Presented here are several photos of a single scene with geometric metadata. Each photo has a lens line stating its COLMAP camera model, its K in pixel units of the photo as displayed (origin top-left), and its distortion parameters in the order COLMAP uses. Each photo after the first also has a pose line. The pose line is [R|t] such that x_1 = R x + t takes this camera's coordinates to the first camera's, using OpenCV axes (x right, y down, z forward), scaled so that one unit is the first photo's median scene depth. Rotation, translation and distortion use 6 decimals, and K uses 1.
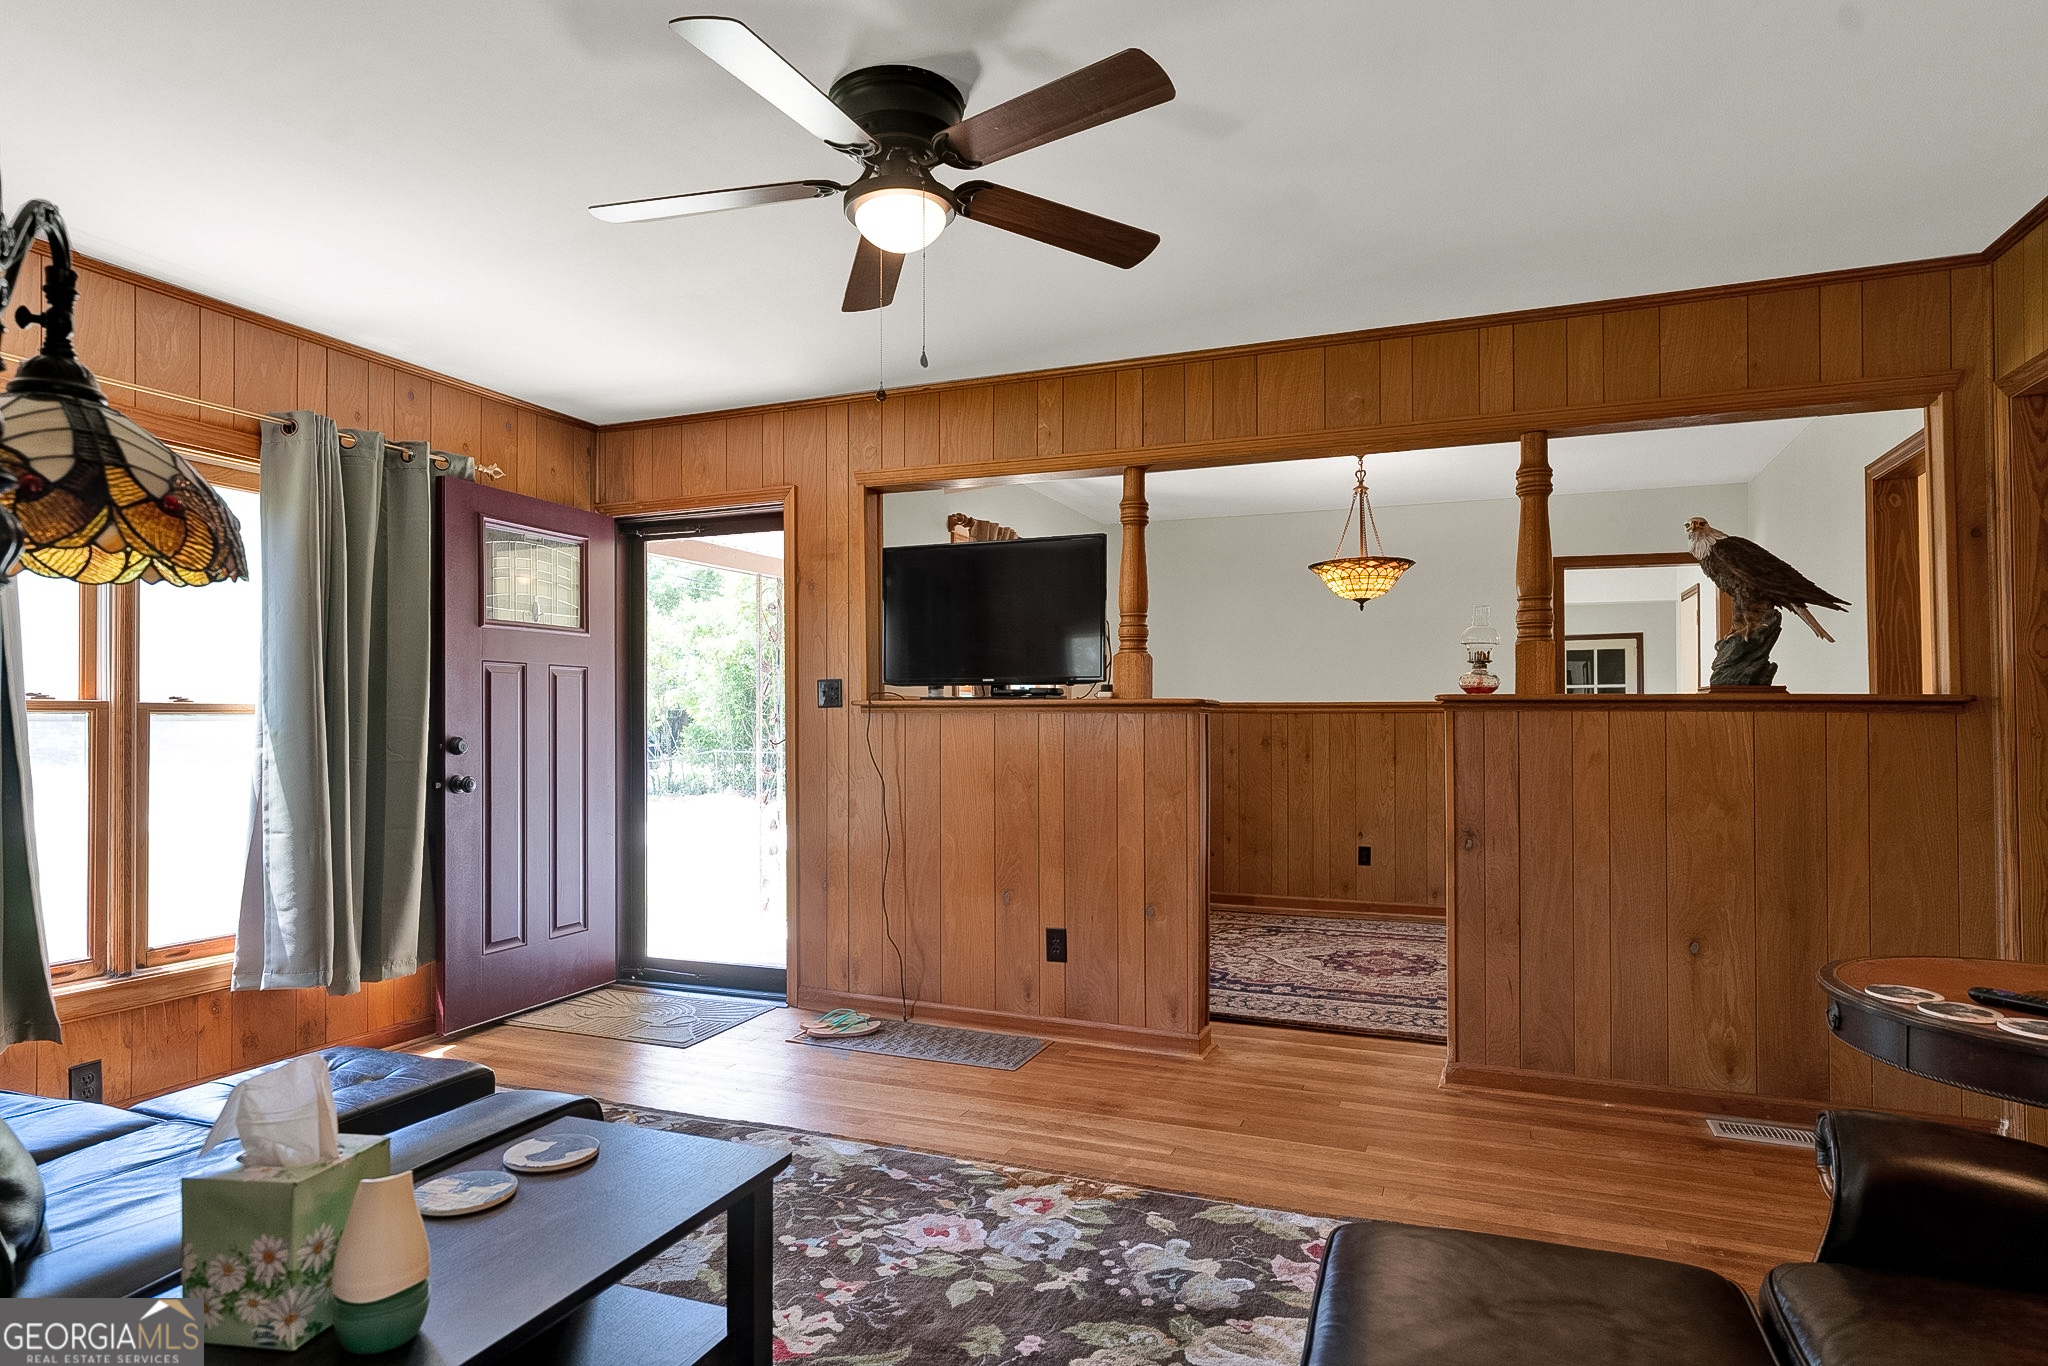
lens RADIAL K [[1110.4, 0, 1027.6], [0, 1110.4, 690.8], [0, 0, 1]] dist [-0.016619, 0.014050]
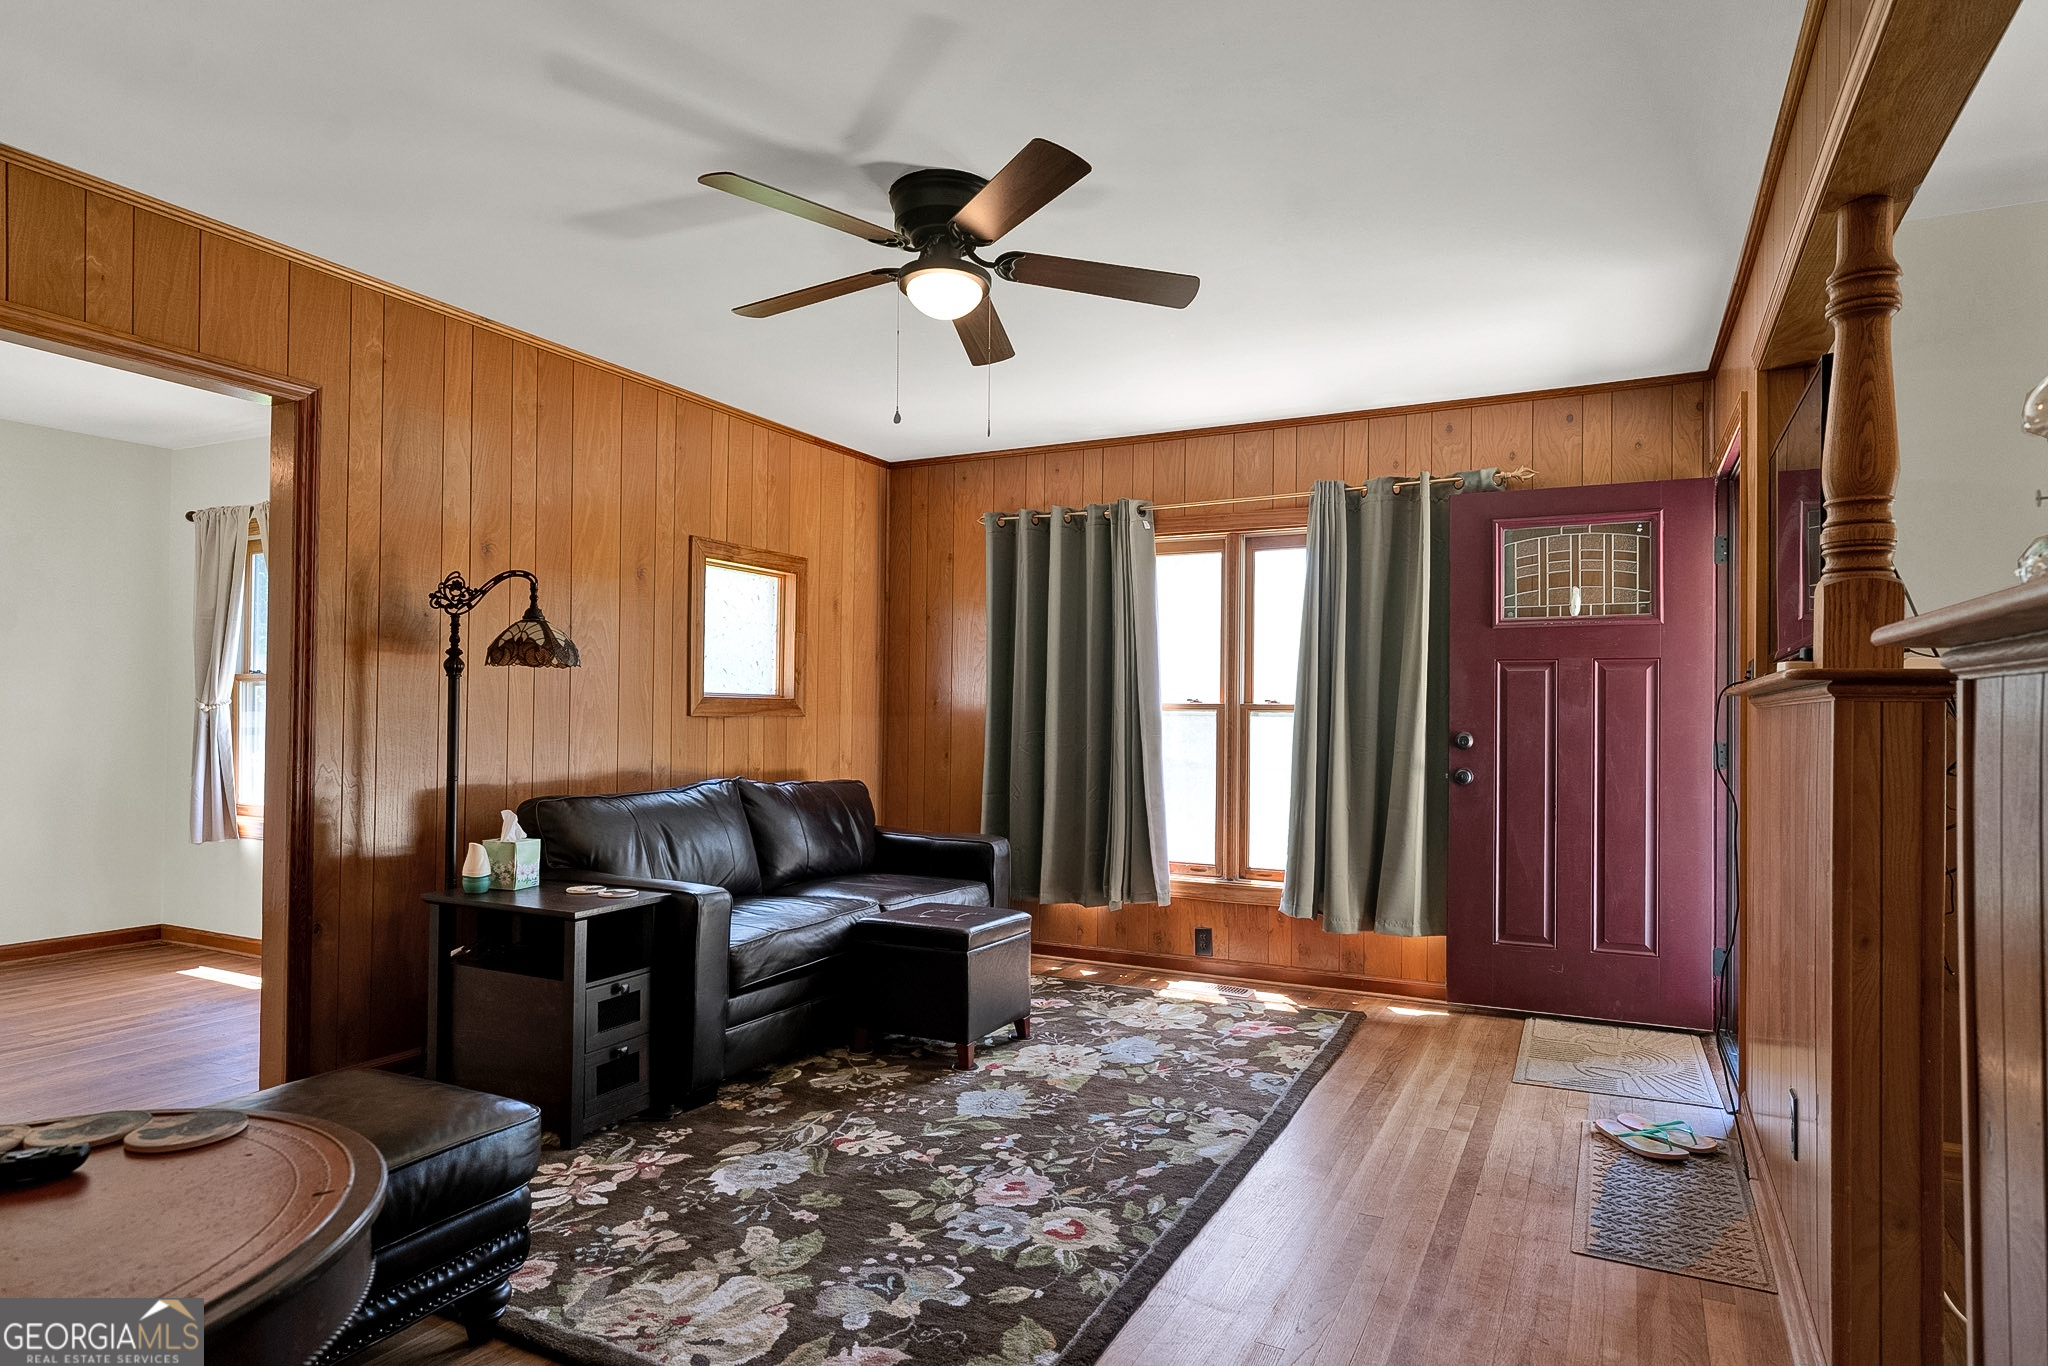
lens RADIAL K [[1110.4, 0, 1027.6], [0, 1110.4, 690.8], [0, 0, 1]] dist [-0.016619, 0.014050]
pose [[-0.071365, -0.023713, -0.997168, 0.957088], [0.017962, 0.999525, -0.025055, 0.032834], [0.997289, -0.019699, -0.070905, 1.049467]]
